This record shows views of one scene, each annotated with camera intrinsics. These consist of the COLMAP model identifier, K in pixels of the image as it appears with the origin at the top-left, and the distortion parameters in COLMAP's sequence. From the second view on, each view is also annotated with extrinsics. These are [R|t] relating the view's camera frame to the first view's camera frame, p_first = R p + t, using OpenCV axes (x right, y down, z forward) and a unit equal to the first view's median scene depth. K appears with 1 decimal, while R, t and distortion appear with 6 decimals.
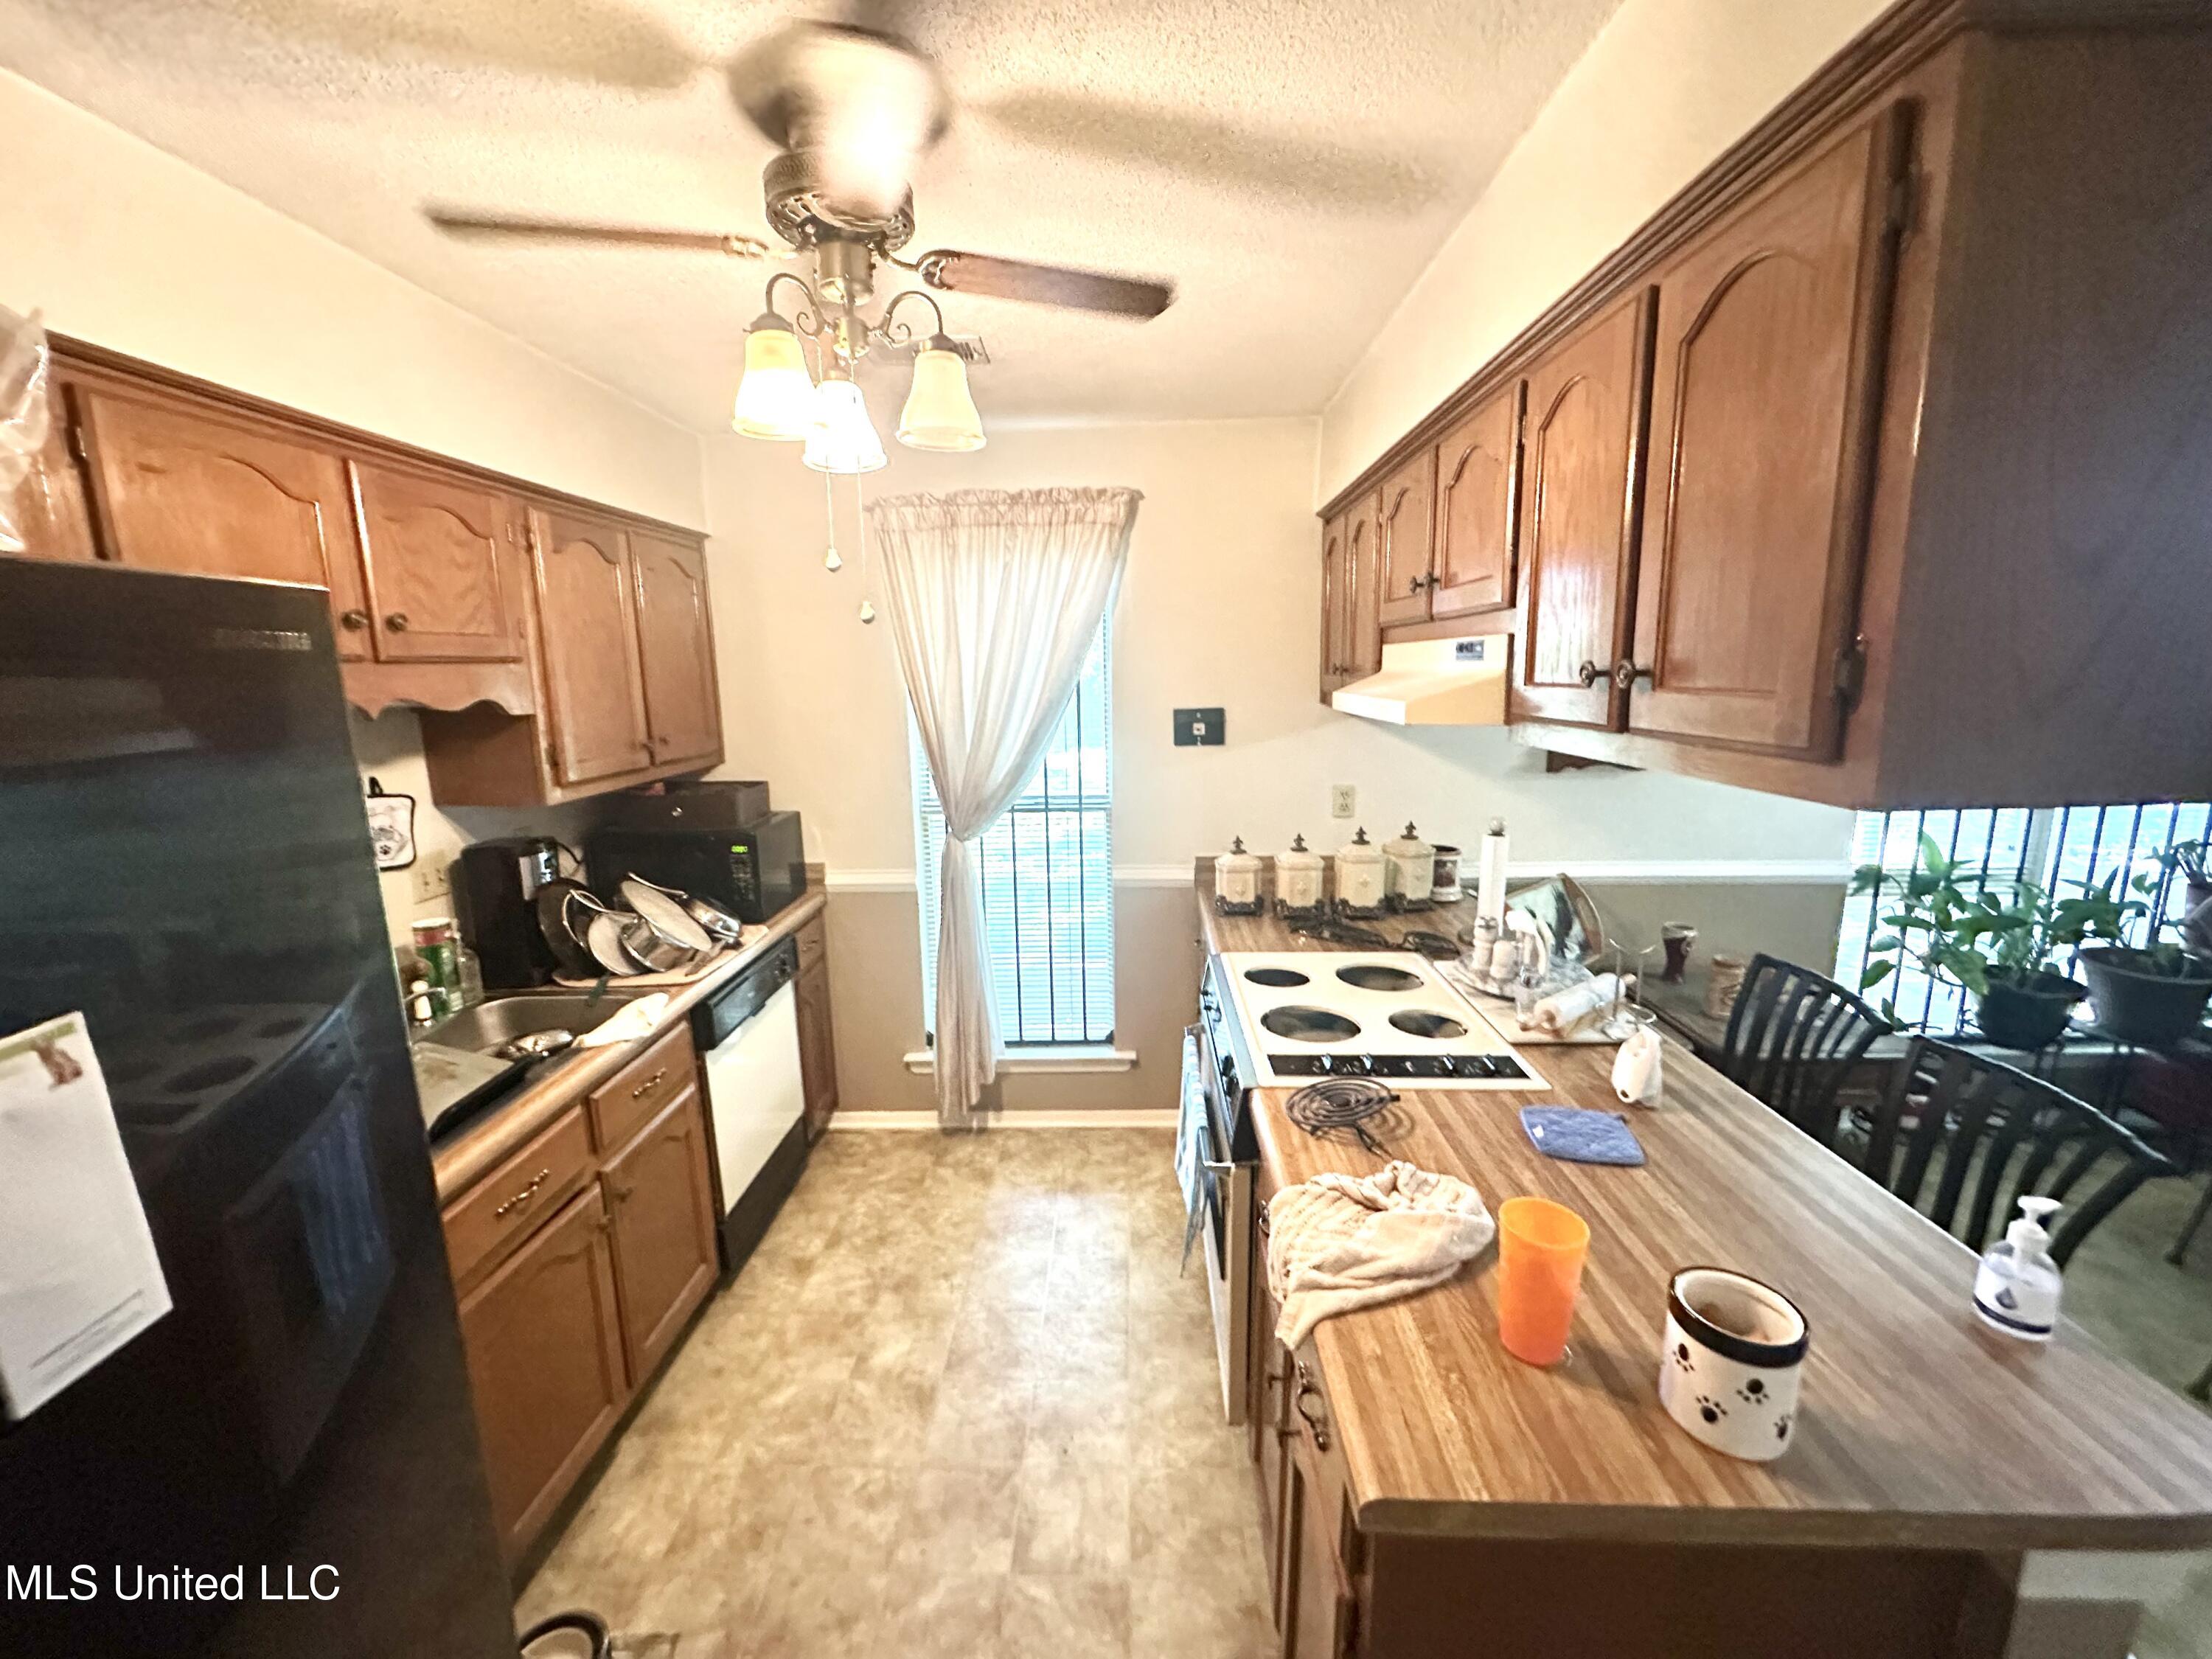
lens RADIAL K [[882.1, 0, 1114.8], [0, 882.1, 825.4], [0, 0, 1]] dist [0.001194, -0.000044]
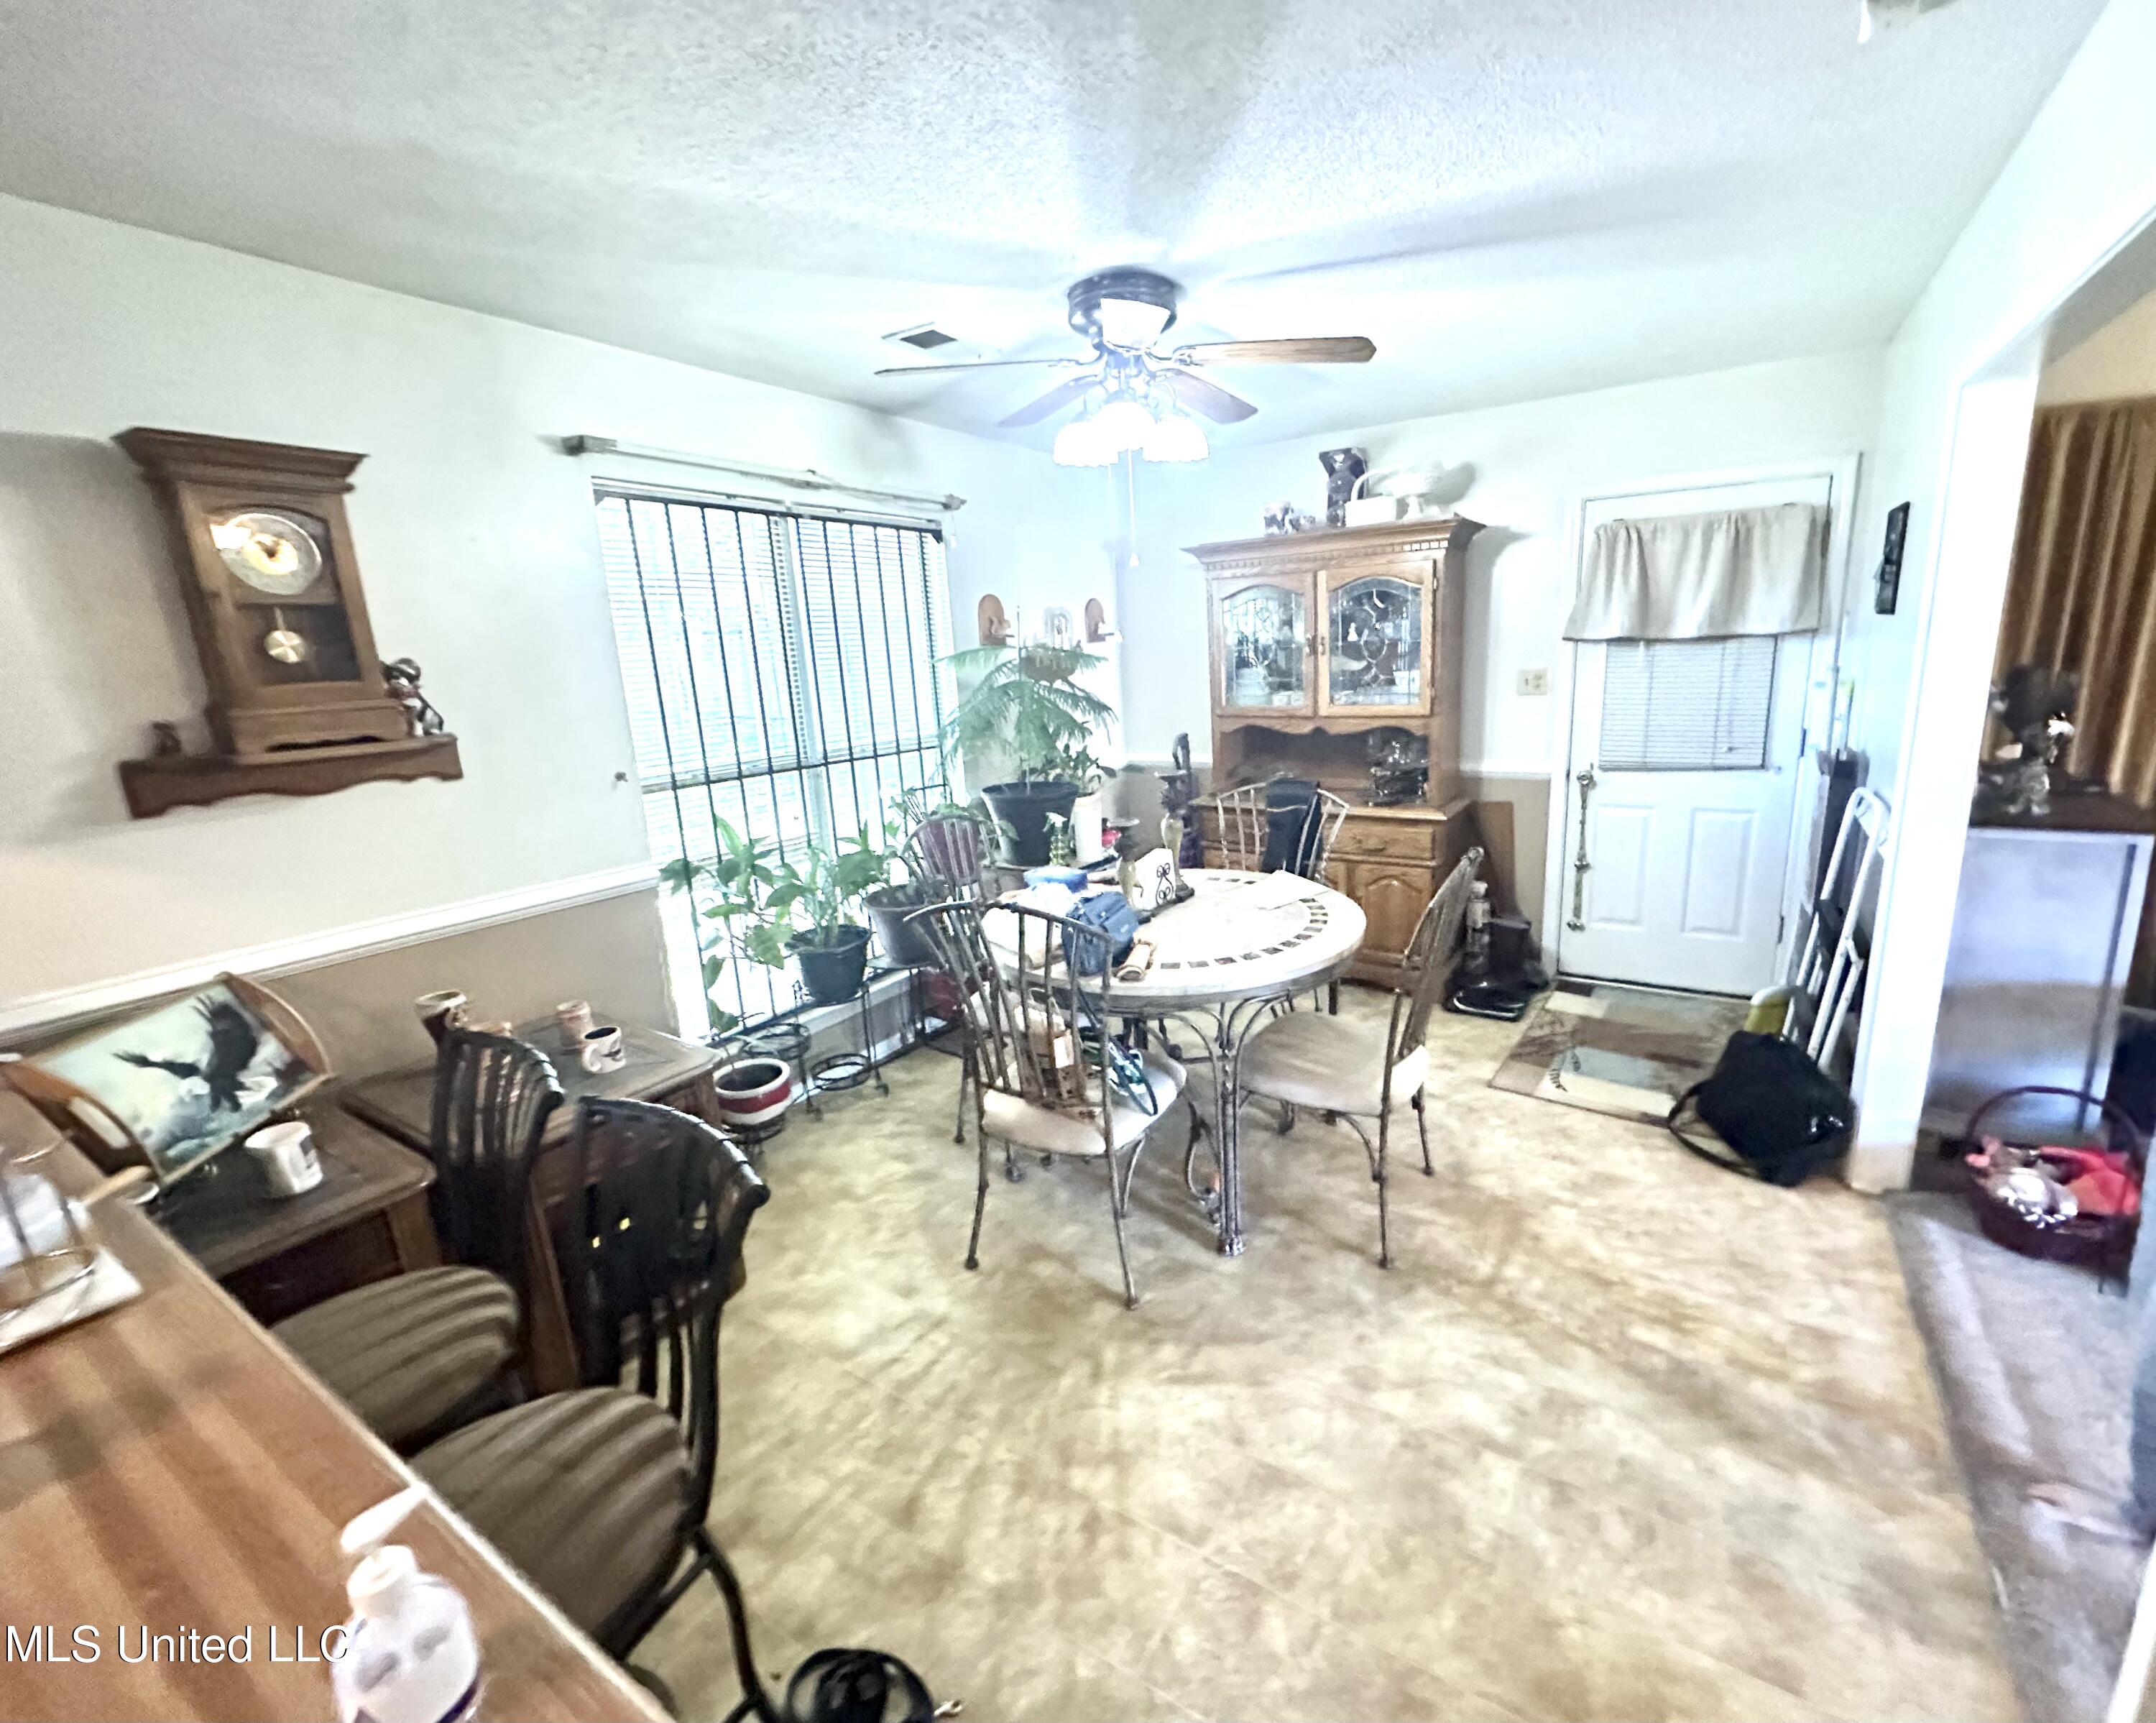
lens RADIAL K [[919.1, 0, 1147.9], [0, 919.1, 862.0], [0, 0, 1]] dist [0.002225, 0.000134]
pose [[0.498220, -0.205726, 0.842291, 0.301149], [0.191738, 0.973534, 0.124368, 0.022575], [-0.845585, 0.099536, 0.524480, 0.087932]]
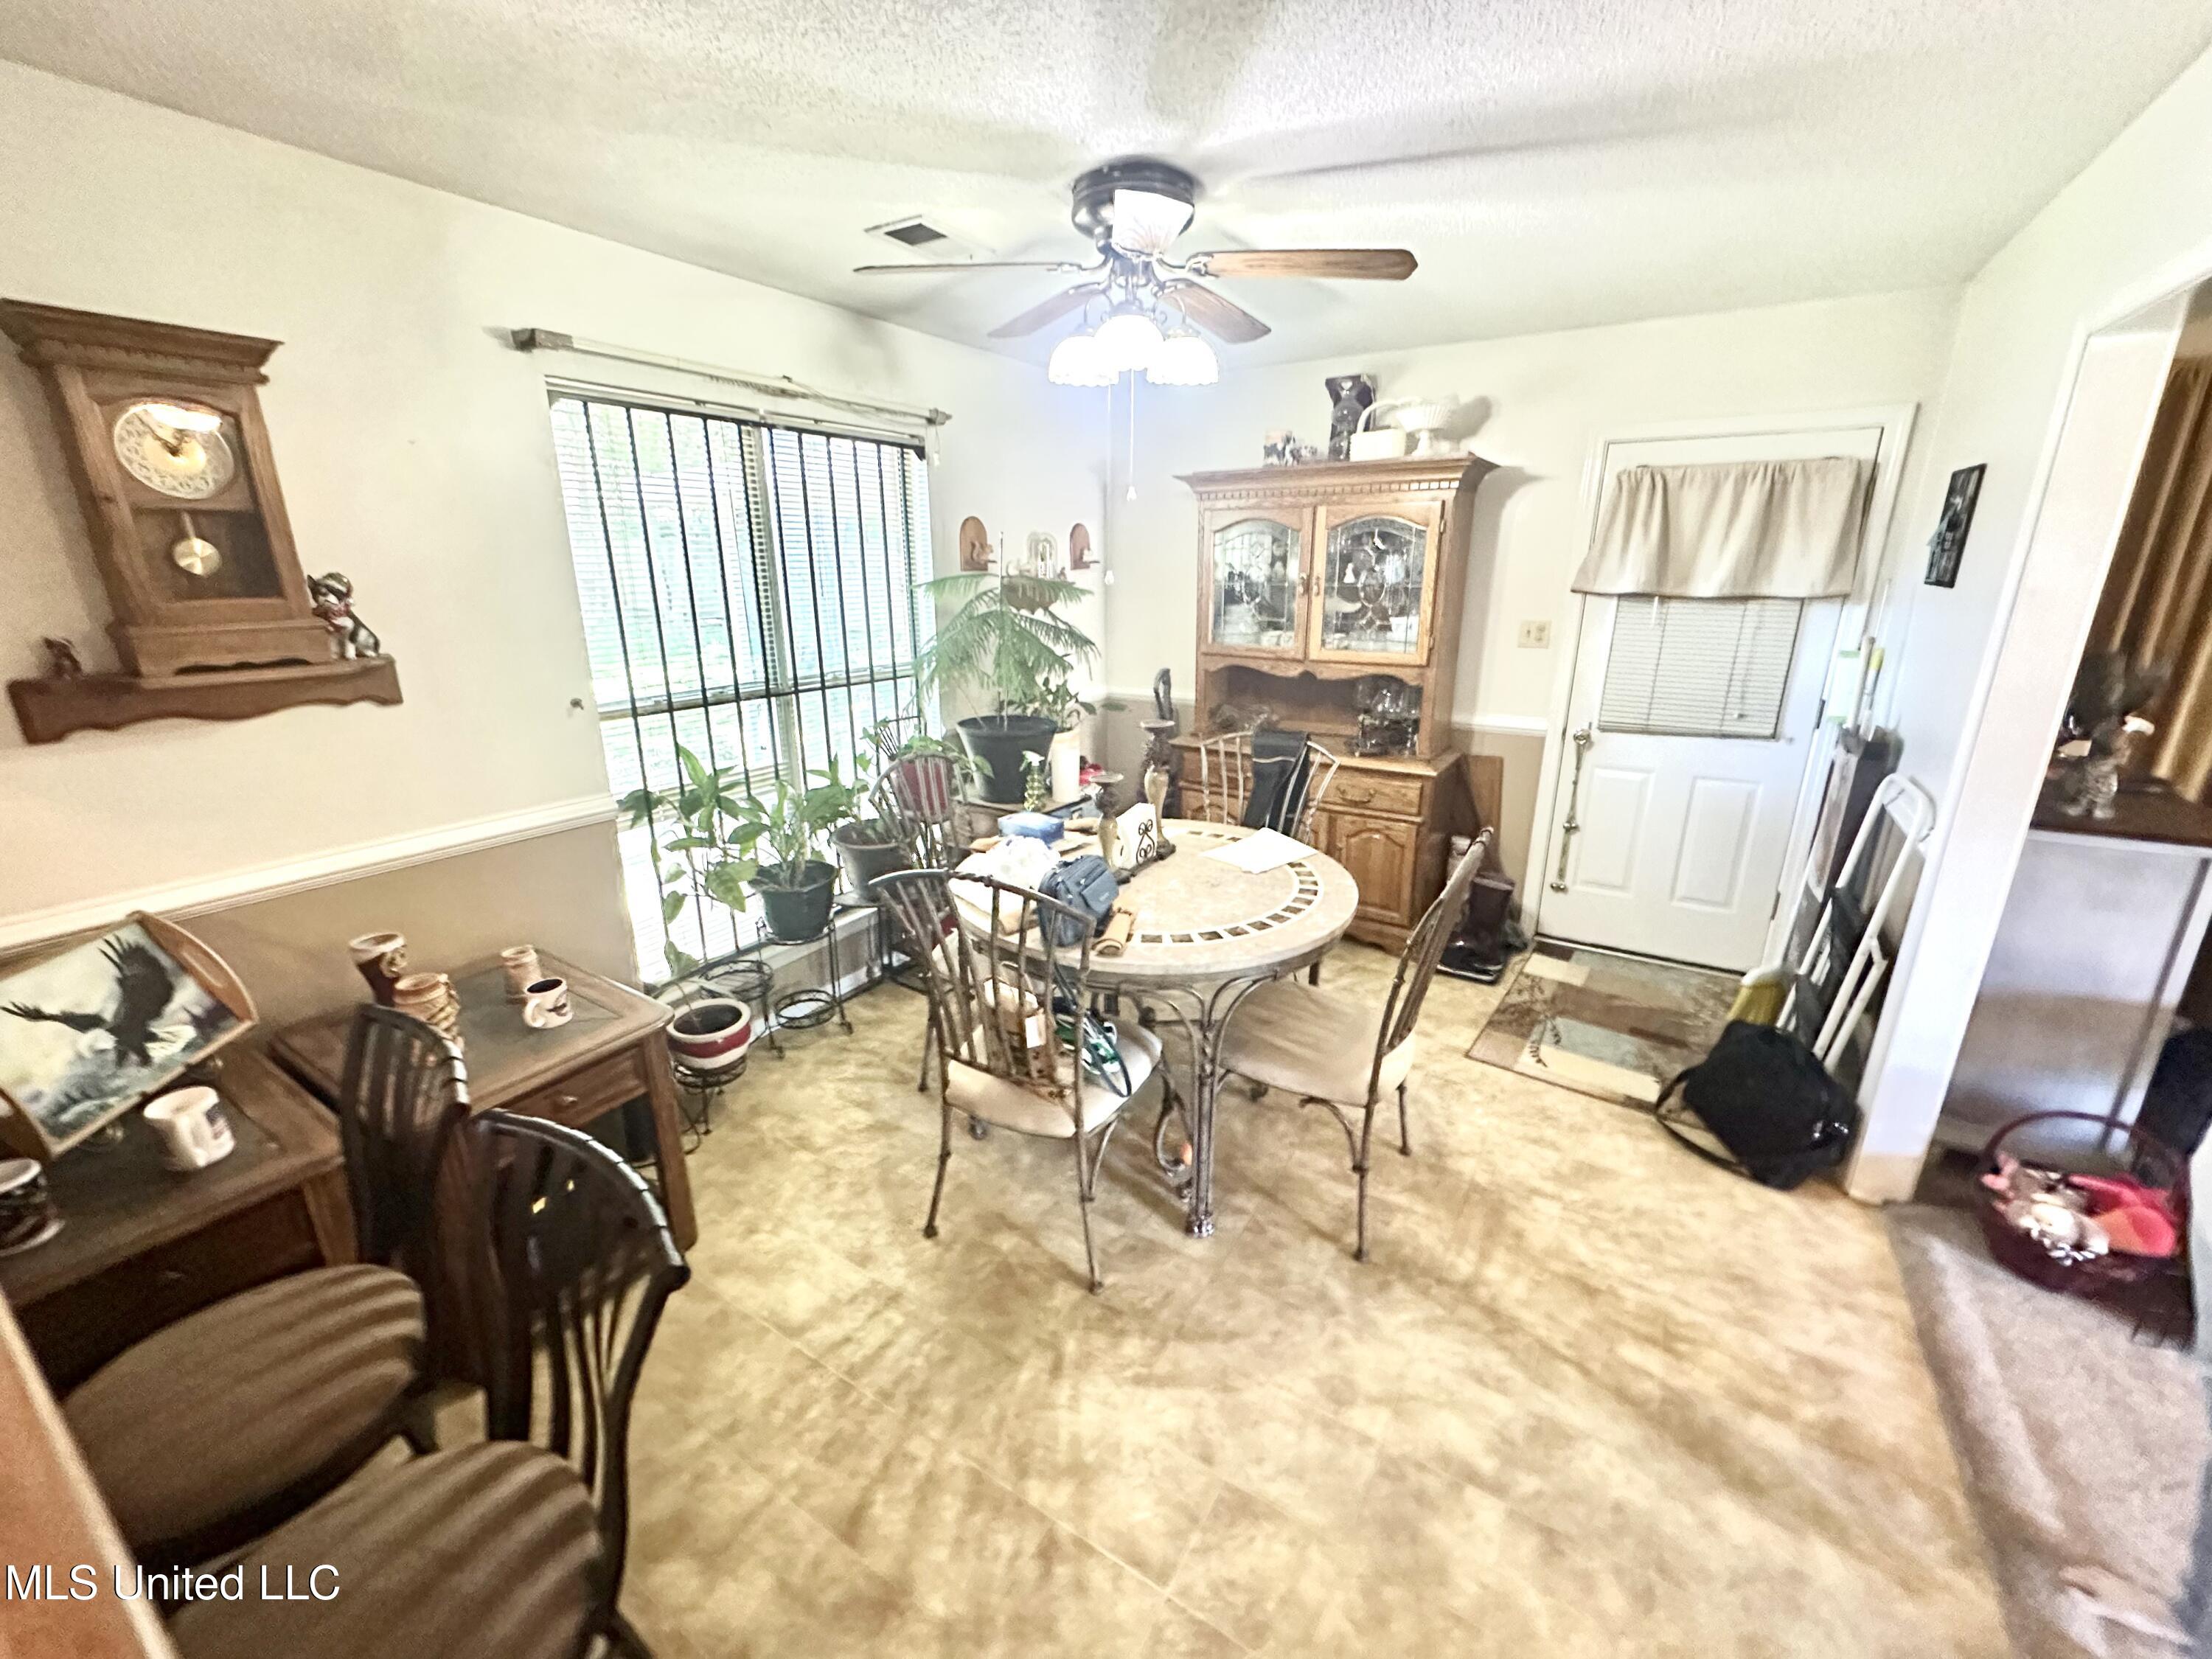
lens RADIAL K [[882.1, 0, 1104.1], [0, 882.1, 829.2], [0, 0, 1]] dist [0.001194, -0.000044]
pose [[0.516559, -0.236029, 0.823078, 0.373128], [0.149166, 0.971364, 0.184937, -0.011150], [-0.843159, 0.027244, 0.536974, 0.142580]]
